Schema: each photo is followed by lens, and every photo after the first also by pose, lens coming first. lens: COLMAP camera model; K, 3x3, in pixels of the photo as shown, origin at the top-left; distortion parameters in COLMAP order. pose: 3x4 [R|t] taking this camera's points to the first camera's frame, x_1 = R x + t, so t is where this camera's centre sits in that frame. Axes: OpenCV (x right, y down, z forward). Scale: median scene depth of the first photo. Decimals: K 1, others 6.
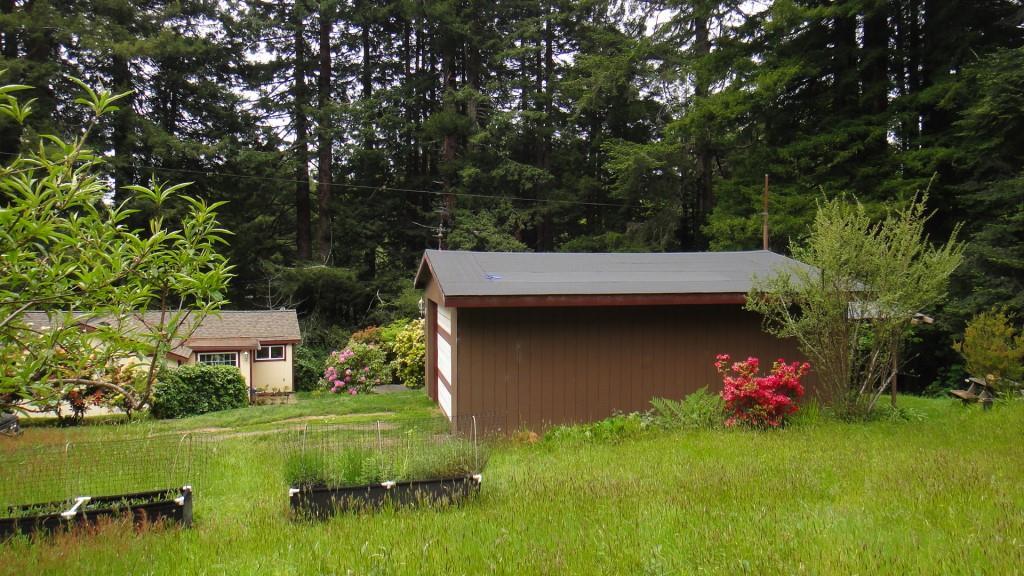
lens RADIAL K [[738.9, 0, 512.2], [0, 738.9, 286.3], [0, 0, 1]] dist [-0.000991, 0.012358]
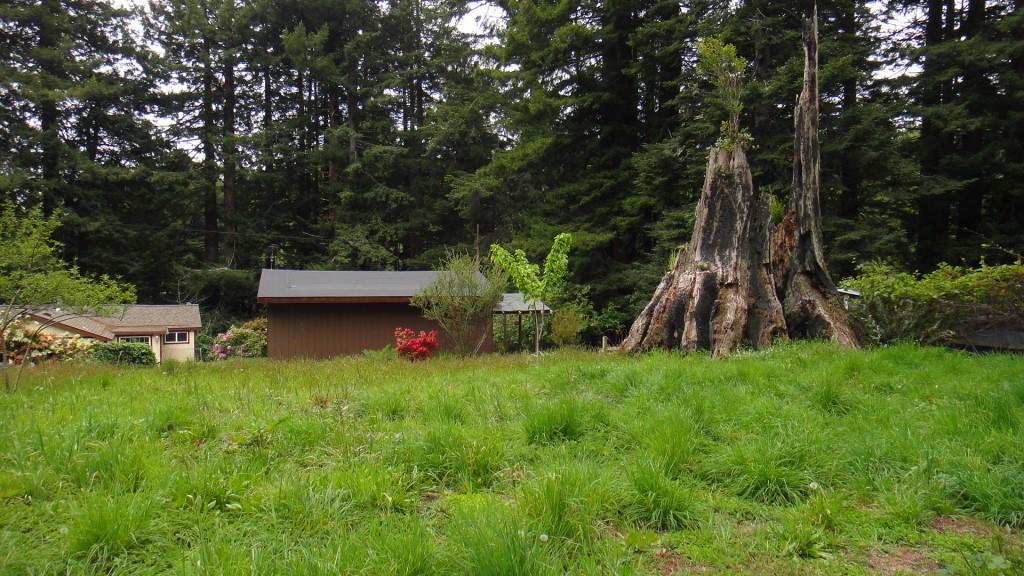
lens RADIAL K [[738.9, 0, 512.3], [0, 738.9, 291.4], [0, 0, 1]] dist [-0.000991, 0.012358]
pose [[0.995610, 0.005950, 0.093405, 0.103050], [-0.007151, 0.999896, 0.012531, -0.008378], [-0.093320, -0.013143, 0.995549, -0.259770]]
